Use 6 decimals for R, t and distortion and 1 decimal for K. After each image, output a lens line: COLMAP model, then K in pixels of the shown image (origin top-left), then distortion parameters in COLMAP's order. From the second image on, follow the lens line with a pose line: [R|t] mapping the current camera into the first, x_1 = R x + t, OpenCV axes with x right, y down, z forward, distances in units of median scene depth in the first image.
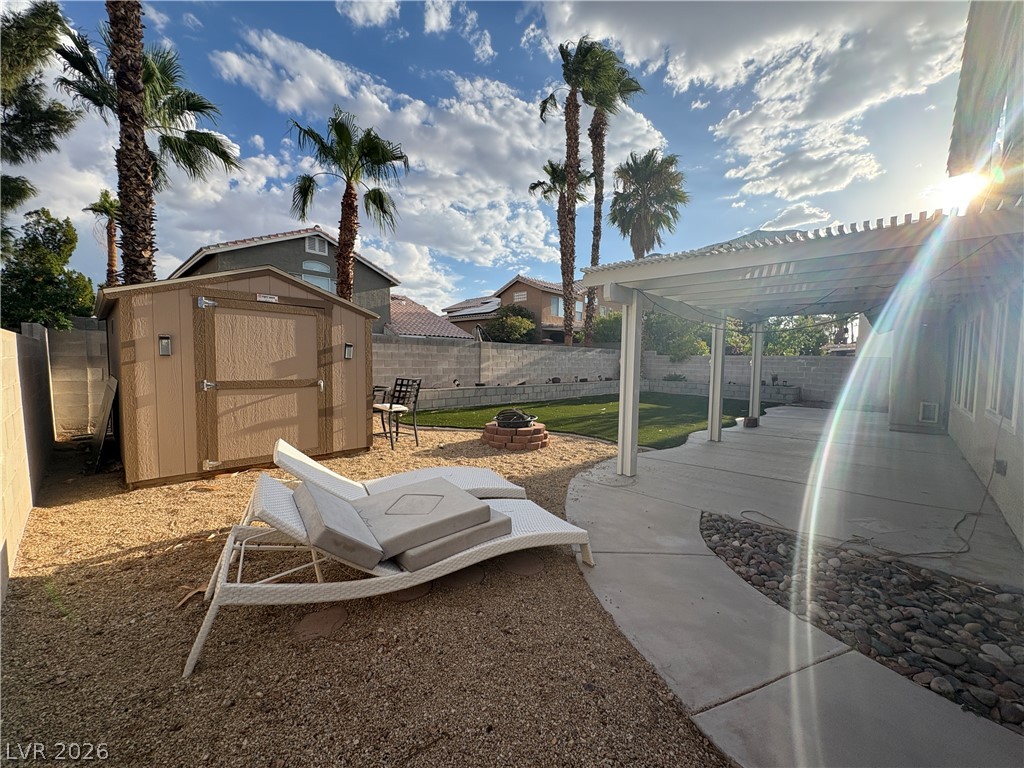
lens RADIAL K [[411.1, 0, 513.5], [0, 411.1, 386.9], [0, 0, 1]] dist [0.002601, -0.000212]
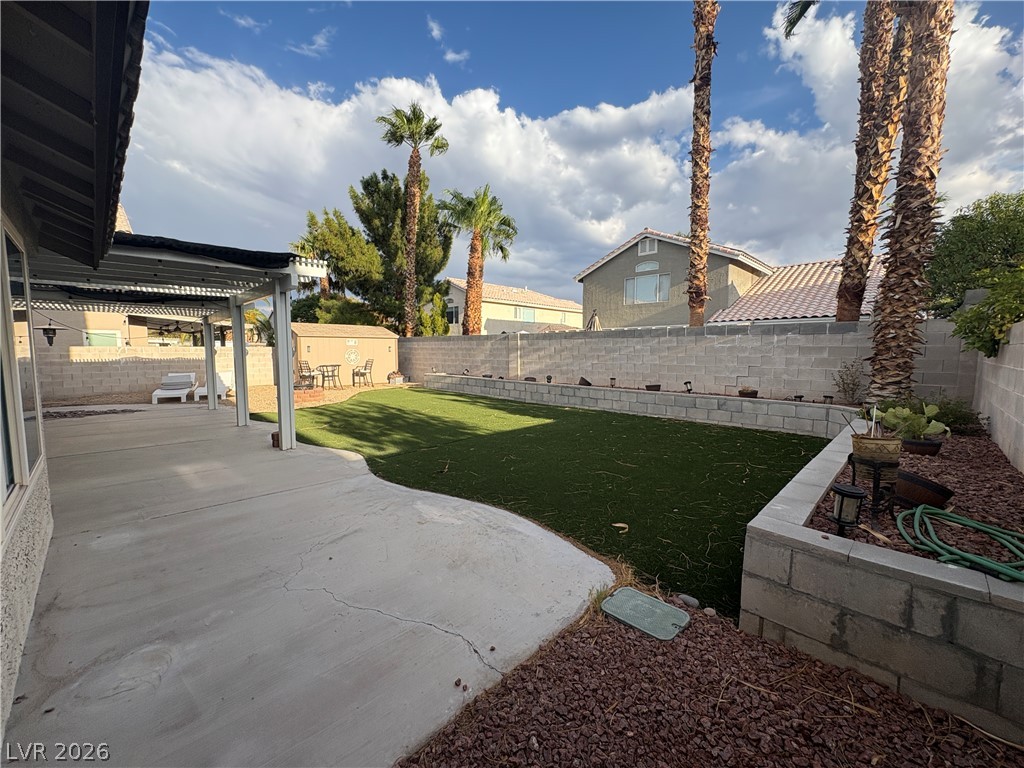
lens RADIAL K [[411.1, 0, 513.5], [0, 411.1, 386.9], [0, 0, 1]] dist [0.002601, -0.000212]
pose [[-0.014574, 0.072593, -0.997255, 0.649174], [-0.072607, 0.994651, 0.073465, -0.041614], [0.997254, 0.073479, -0.009225, 0.745312]]
